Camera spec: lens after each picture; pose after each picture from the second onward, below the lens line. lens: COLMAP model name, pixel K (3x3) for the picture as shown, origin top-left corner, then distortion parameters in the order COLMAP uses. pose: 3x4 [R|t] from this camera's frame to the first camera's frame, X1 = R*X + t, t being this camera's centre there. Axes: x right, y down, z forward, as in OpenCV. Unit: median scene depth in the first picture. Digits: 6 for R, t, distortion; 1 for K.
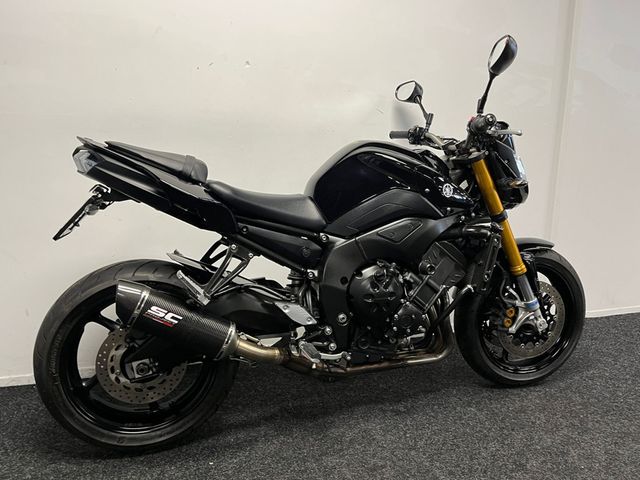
lens RADIAL K [[502.9, 0, 324.8], [0, 502.9, 244.3], [0, 0, 1]] dist [0.080035, -0.100981]
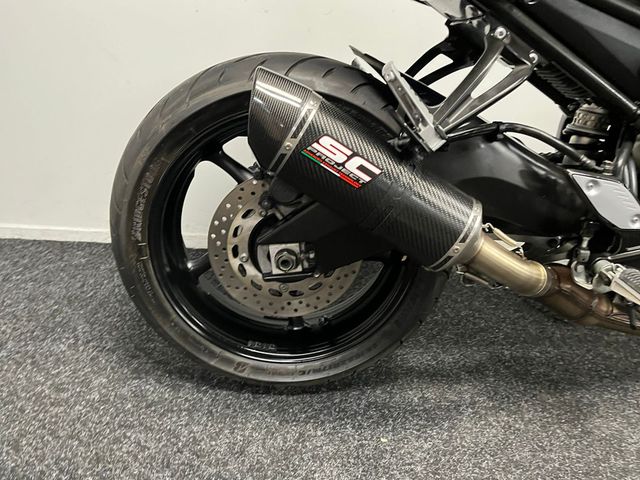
lens RADIAL K [[502.9, 0, 324.8], [0, 502.9, 244.3], [0, 0, 1]] dist [0.080035, -0.100981]
pose [[0.960739, 0.166803, -0.221715, -0.197448], [-0.115048, 0.966669, 0.228726, 0.099361], [0.252477, -0.194238, 0.947906, 0.493173]]
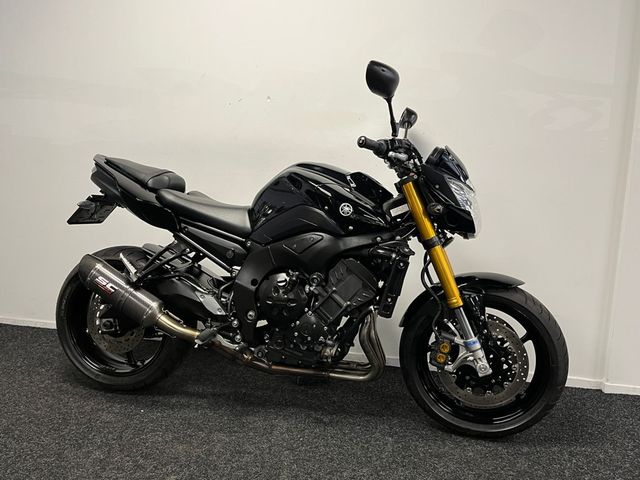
lens RADIAL K [[502.9, 0, 324.8], [0, 502.9, 244.3], [0, 0, 1]] dist [0.080035, -0.100981]
pose [[0.869374, 0.095448, -0.484848, 0.743462], [-0.126445, 0.991472, -0.031545, 0.003746], [0.477703, 0.088731, 0.874029, 0.078025]]
